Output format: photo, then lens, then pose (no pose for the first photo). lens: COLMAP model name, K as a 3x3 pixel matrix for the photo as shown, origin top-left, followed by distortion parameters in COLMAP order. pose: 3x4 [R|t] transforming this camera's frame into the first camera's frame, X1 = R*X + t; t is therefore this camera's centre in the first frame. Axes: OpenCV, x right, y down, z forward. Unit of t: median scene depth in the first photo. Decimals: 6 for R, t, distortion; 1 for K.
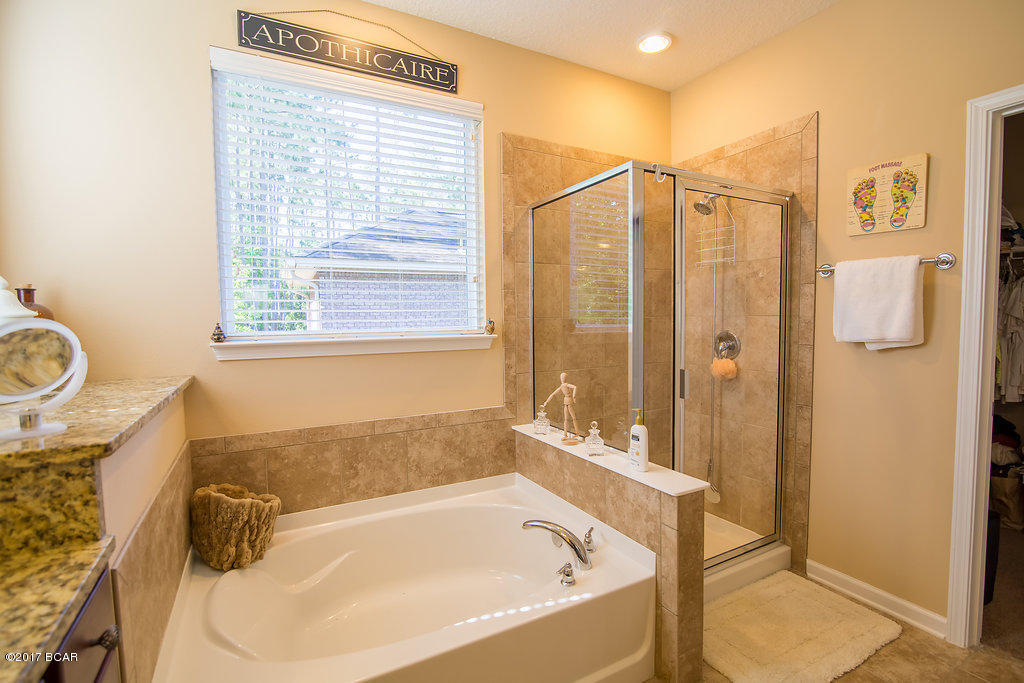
lens RADIAL K [[470.7, 0, 512.4], [0, 470.7, 342.8], [0, 0, 1]] dist [-0.021324, 0.001254]
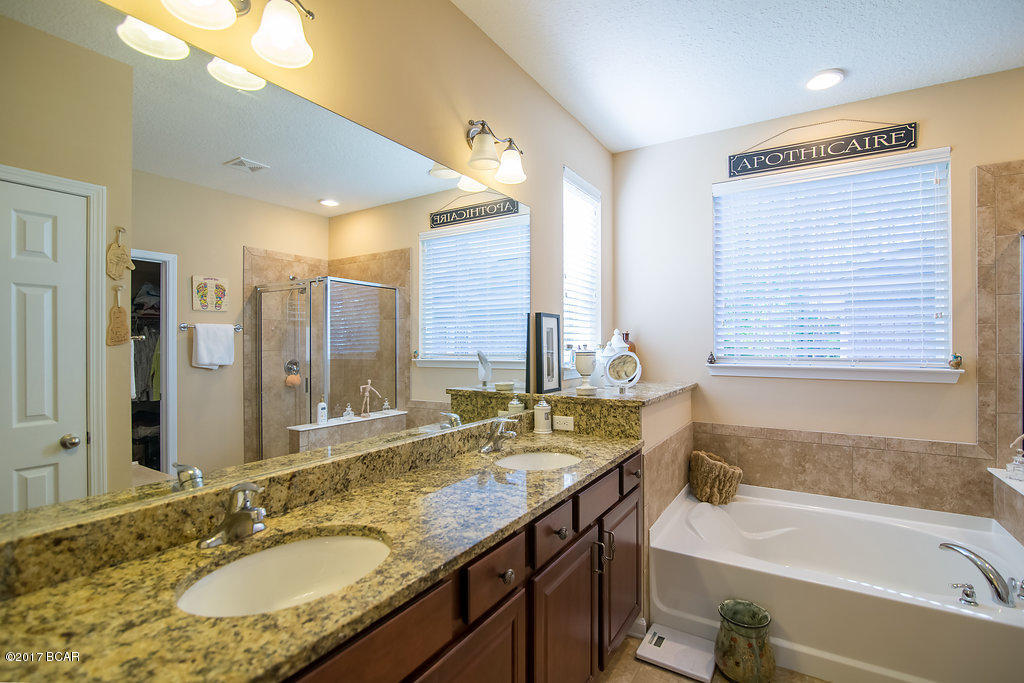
lens RADIAL K [[470.7, 0, 512.3], [0, 470.7, 347.1], [0, 0, 1]] dist [-0.021324, 0.001254]
pose [[0.490801, 0.018332, -0.871079, 0.401267], [-0.052906, 0.998561, -0.008794, -0.006894], [0.869664, 0.050401, 0.491065, -0.359846]]
